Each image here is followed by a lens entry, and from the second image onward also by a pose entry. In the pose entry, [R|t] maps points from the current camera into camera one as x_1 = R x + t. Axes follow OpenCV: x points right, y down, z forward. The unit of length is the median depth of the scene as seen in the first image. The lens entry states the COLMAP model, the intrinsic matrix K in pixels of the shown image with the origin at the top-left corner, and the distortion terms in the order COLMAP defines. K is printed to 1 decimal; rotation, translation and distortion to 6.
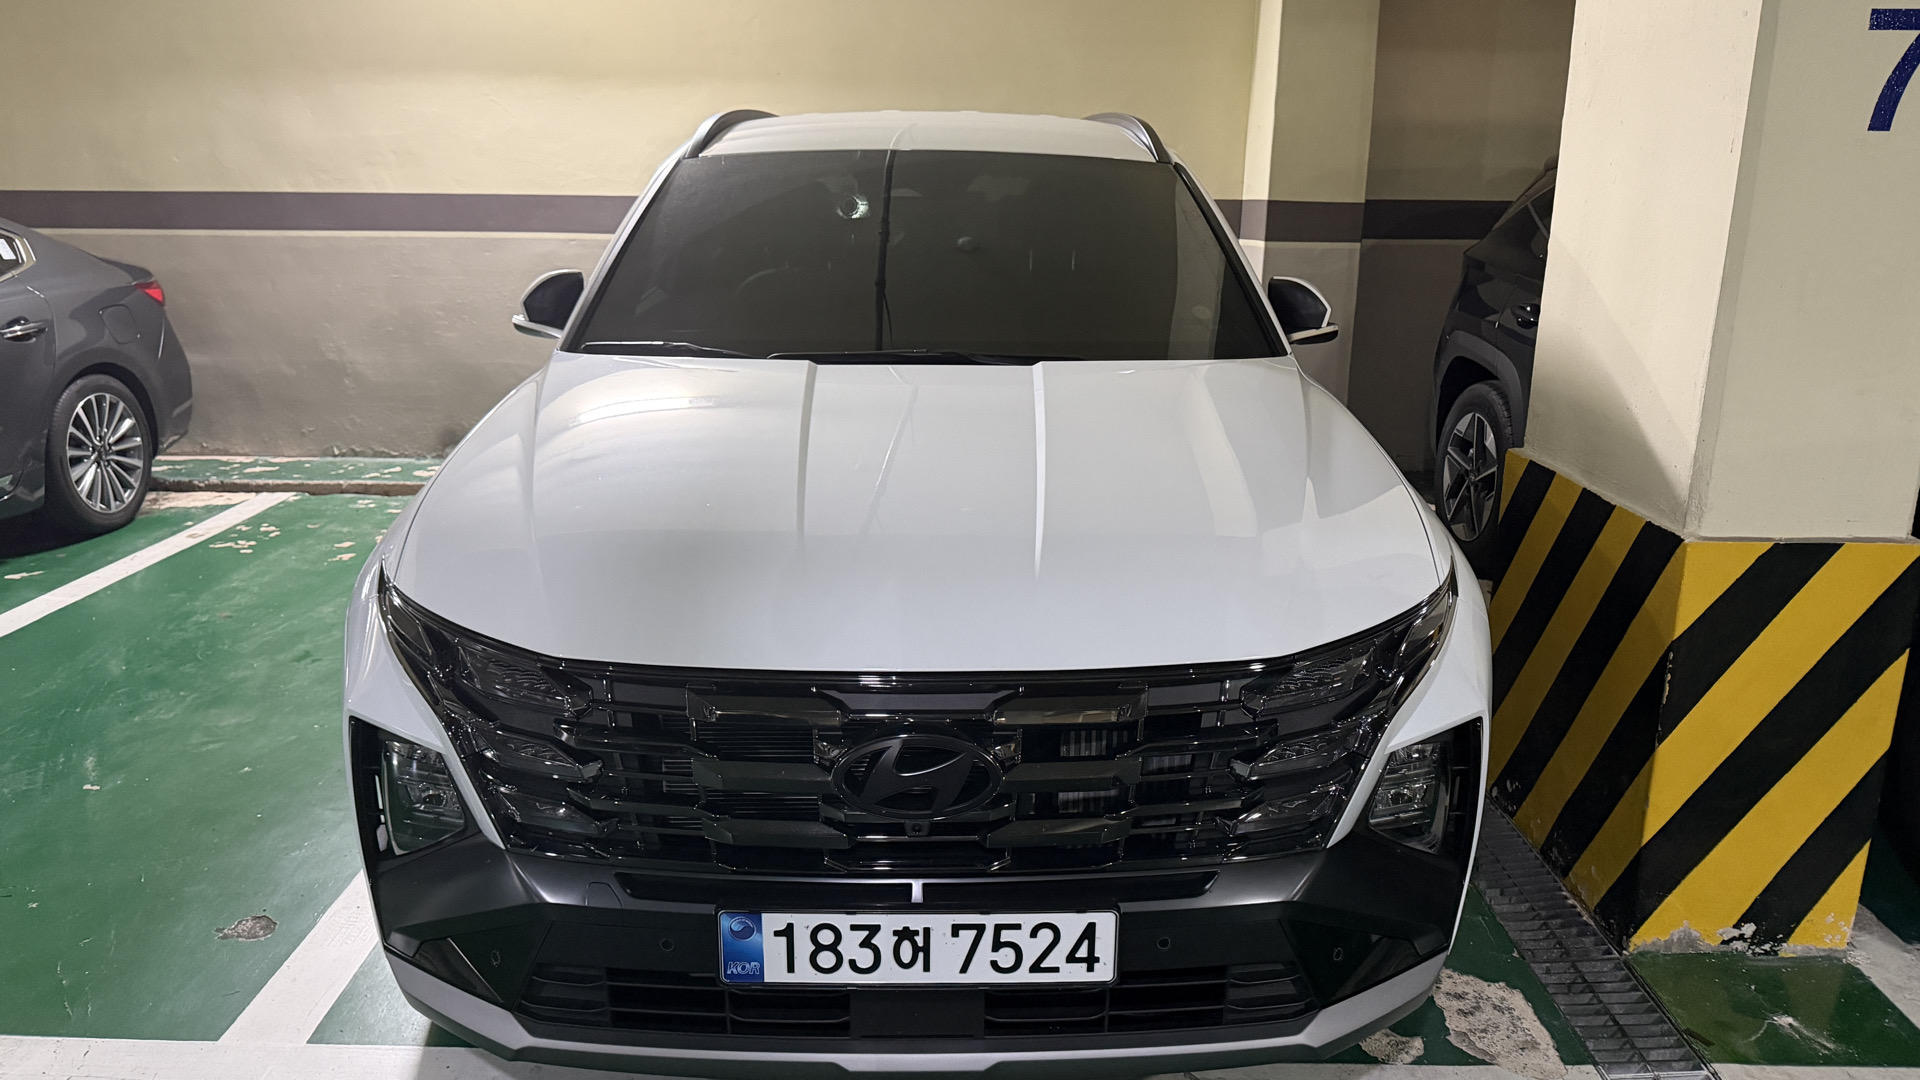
lens RADIAL K [[1333.5, 0, 993.8], [0, 1333.5, 471.9], [0, 0, 1]] dist [0.177850, -0.258074]
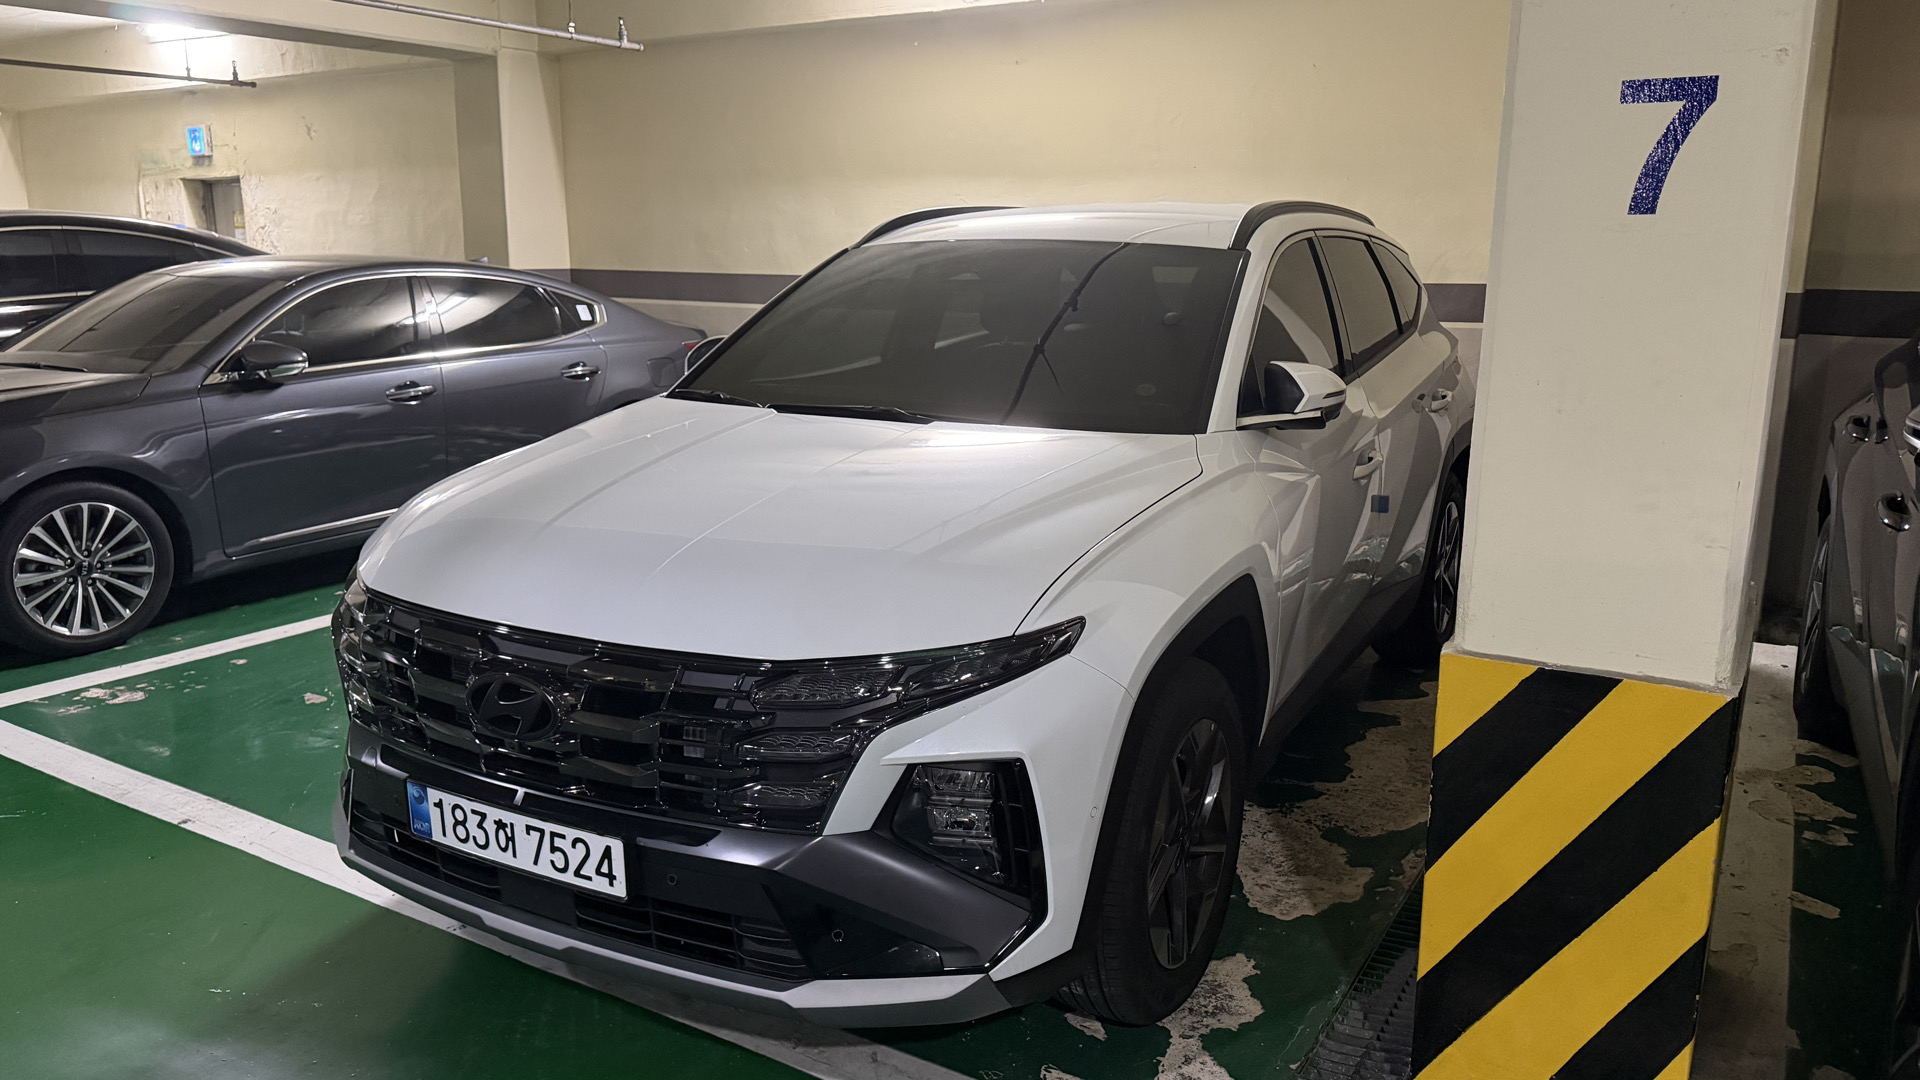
lens RADIAL K [[1333.5, 0, 993.8], [0, 1333.5, 471.9], [0, 0, 1]] dist [0.177850, -0.258074]
pose [[0.867522, 0.079851, -0.490947, 0.969012], [-0.109698, 0.993441, -0.032259, -0.011035], [0.485151, 0.081842, 0.870592, 0.043342]]
